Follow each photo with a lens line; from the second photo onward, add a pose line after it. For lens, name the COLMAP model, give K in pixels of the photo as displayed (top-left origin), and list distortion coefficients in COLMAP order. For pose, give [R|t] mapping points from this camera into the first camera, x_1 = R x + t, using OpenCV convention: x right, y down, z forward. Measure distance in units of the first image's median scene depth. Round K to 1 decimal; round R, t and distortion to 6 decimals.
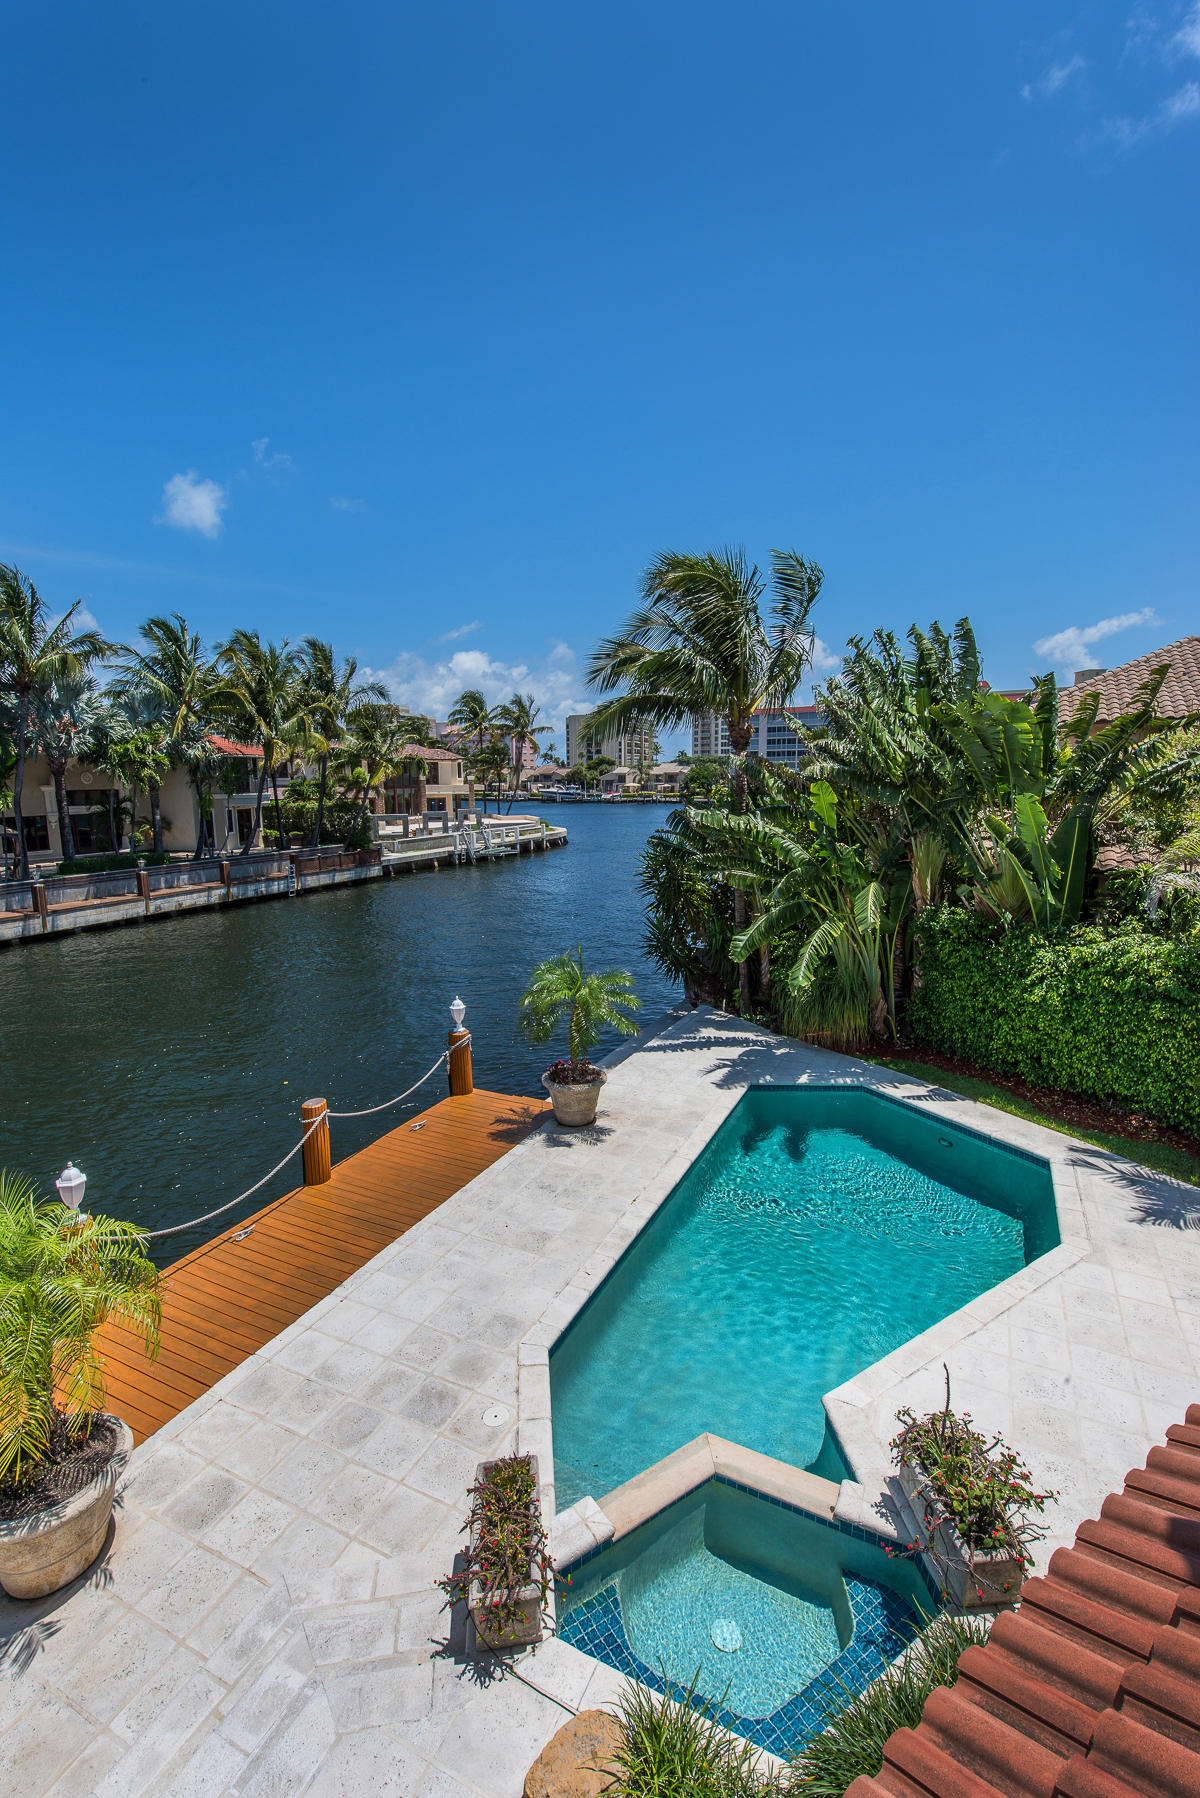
lens RADIAL K [[813.7, 0, 600.0], [0, 813.7, 899.0], [0, 0, 1]] dist [0.008857, -0.000553]
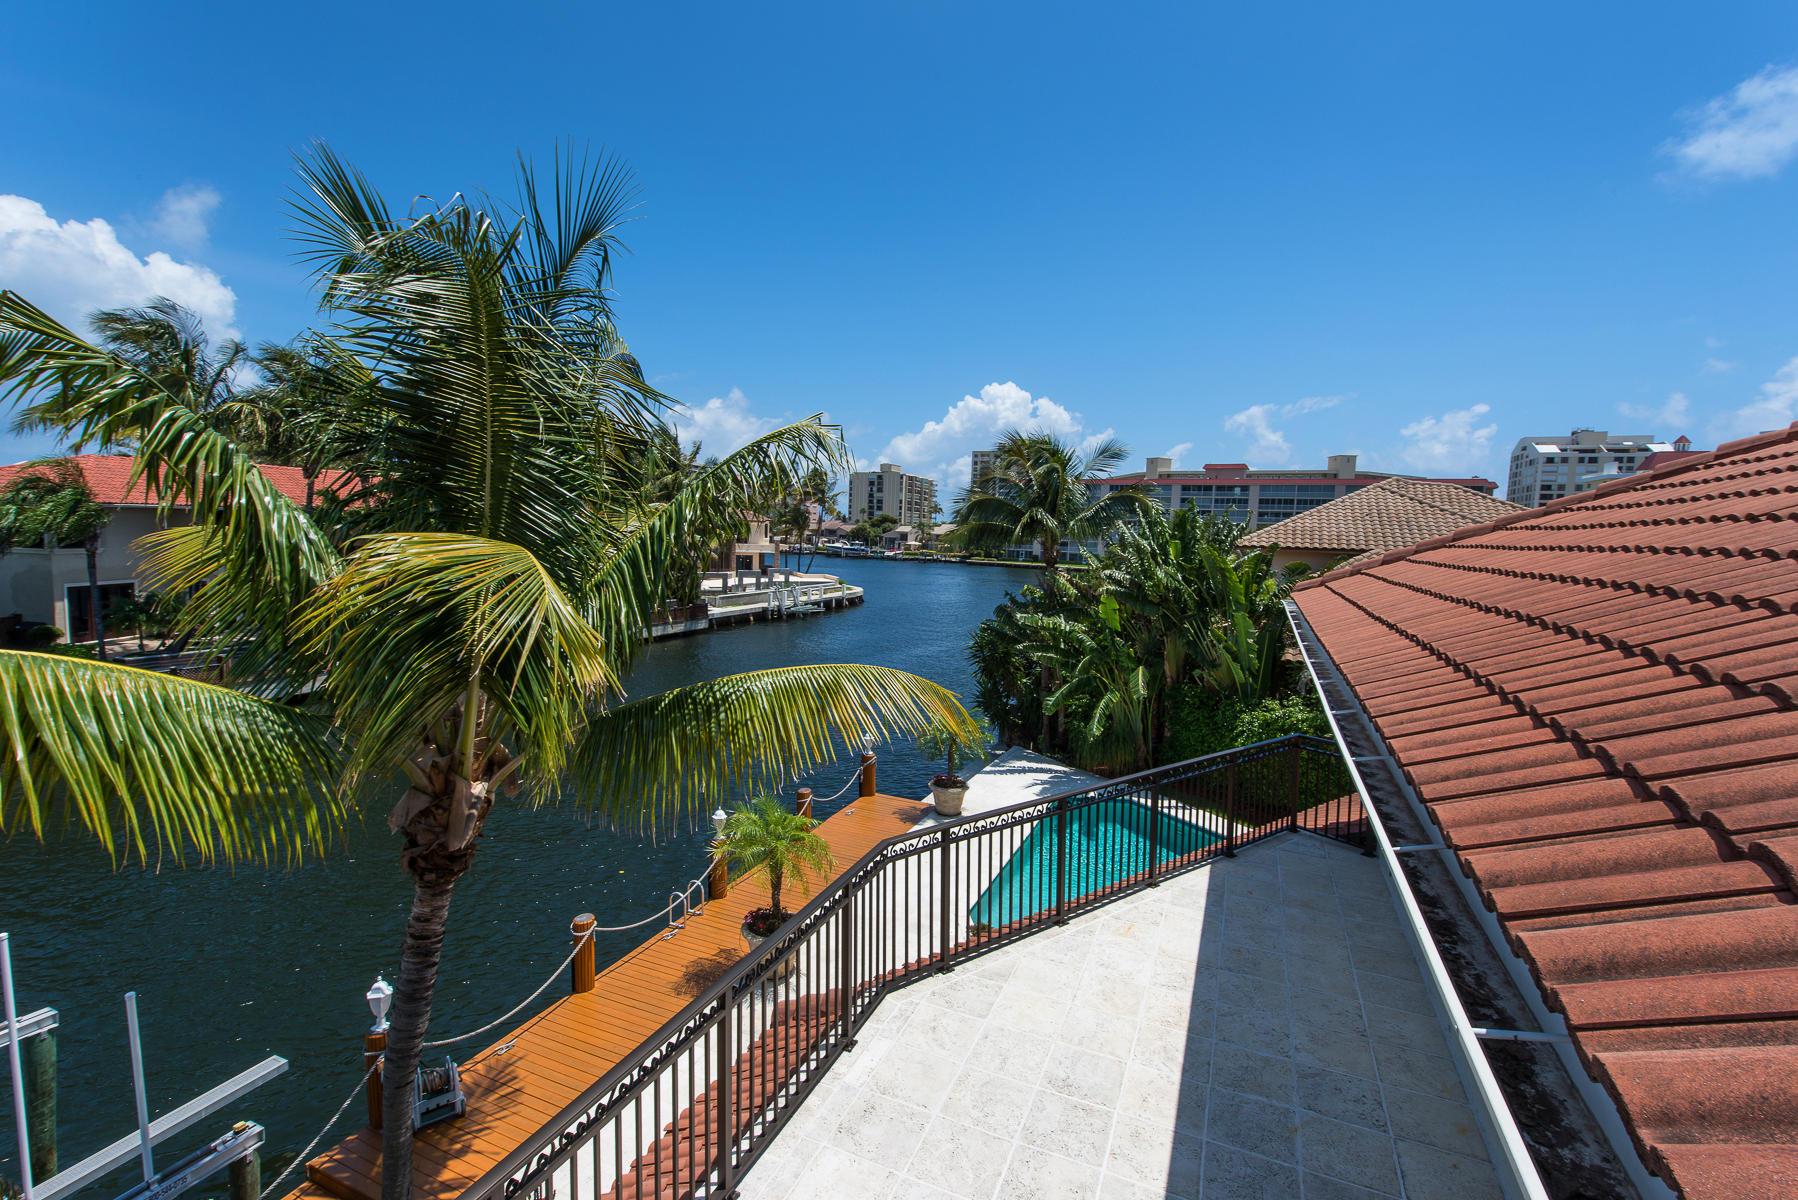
lens RADIAL K [[813.7, 0, 899.0], [0, 813.7, 600.0], [0, 0, 1]] dist [0.008857, -0.000553]
pose [[0.998550, 0.040323, 0.035675, -0.179403], [-0.038089, 0.997398, -0.061216, -0.034049], [-0.038050, 0.059768, 0.997487, -0.532839]]
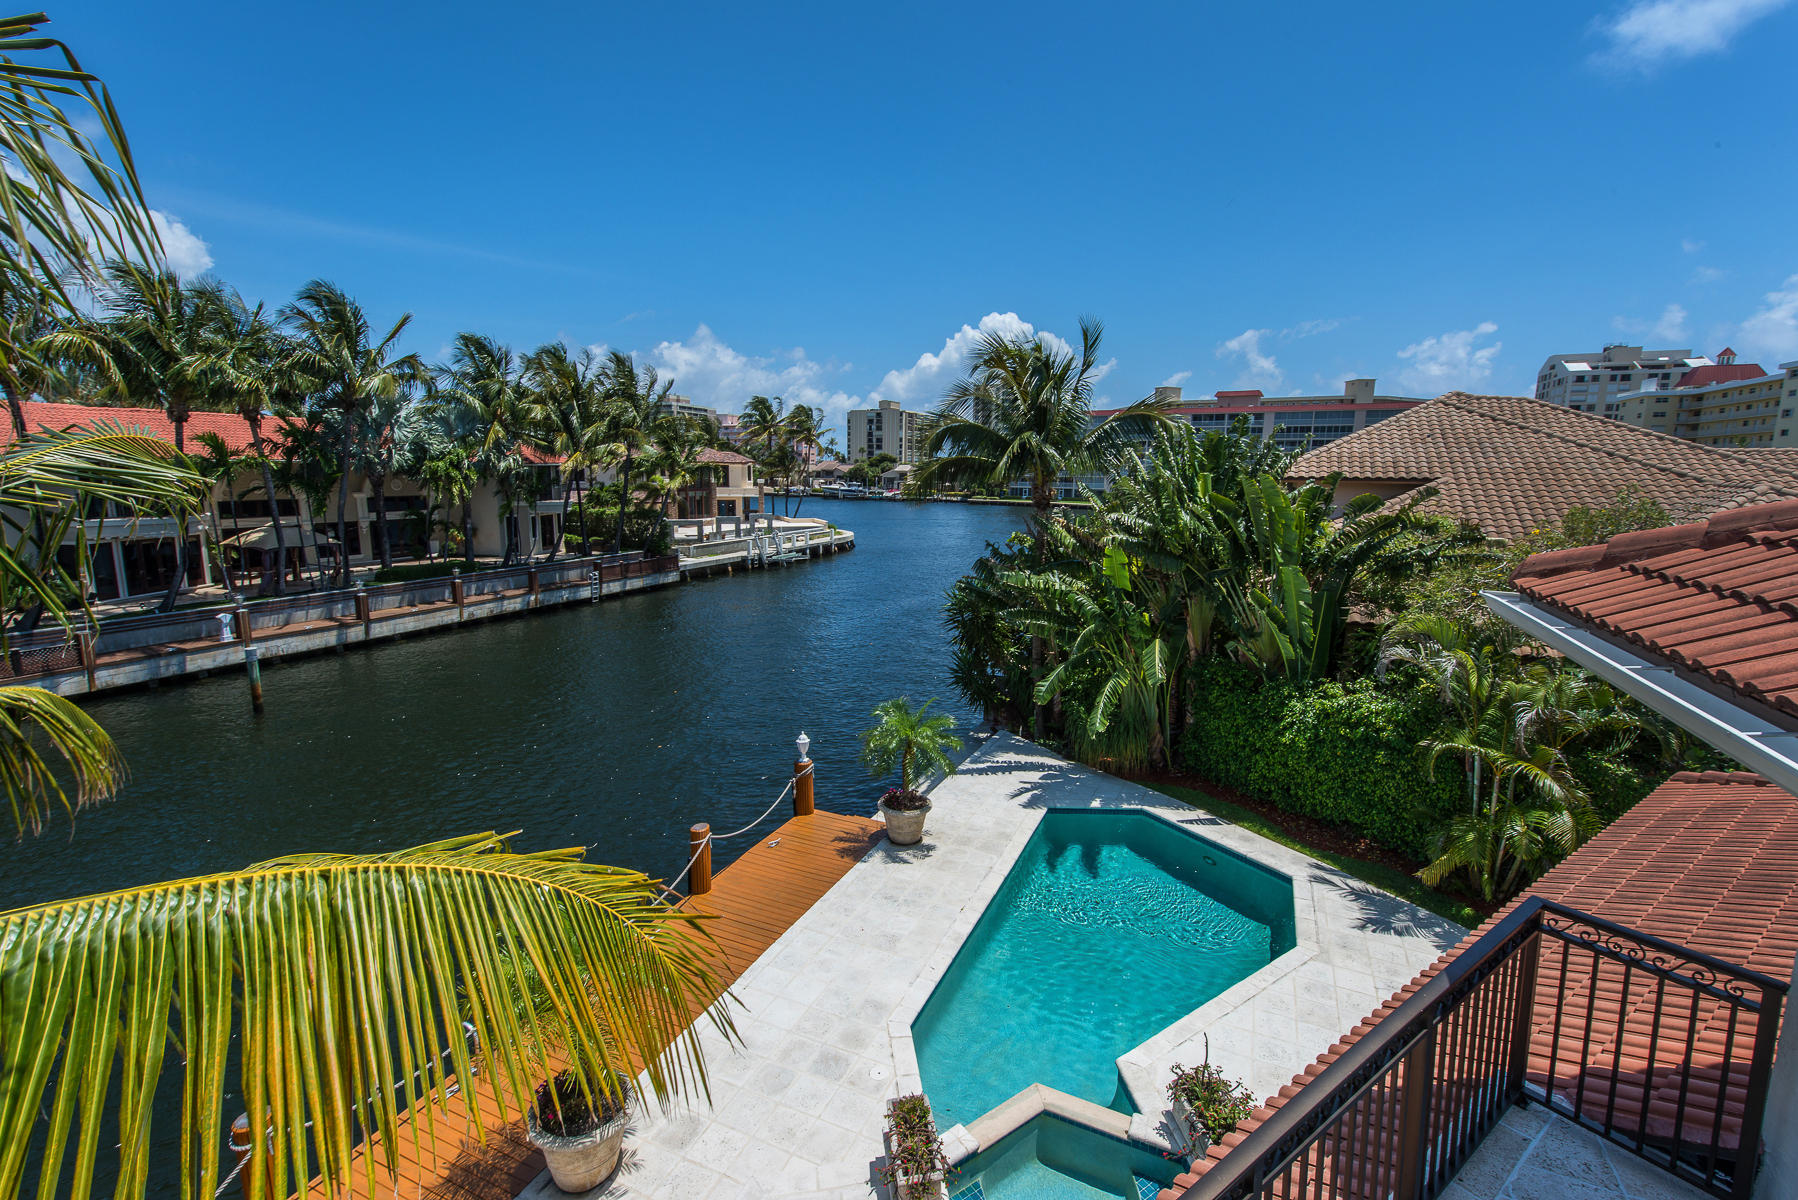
lens RADIAL K [[813.7, 0, 899.0], [0, 813.7, 600.0], [0, 0, 1]] dist [0.008857, -0.000553]
pose [[0.999447, 0.015854, 0.029230, -0.072155], [-0.016216, 0.999794, 0.012168, -0.085621], [-0.029031, -0.012635, 0.999499, -0.174037]]
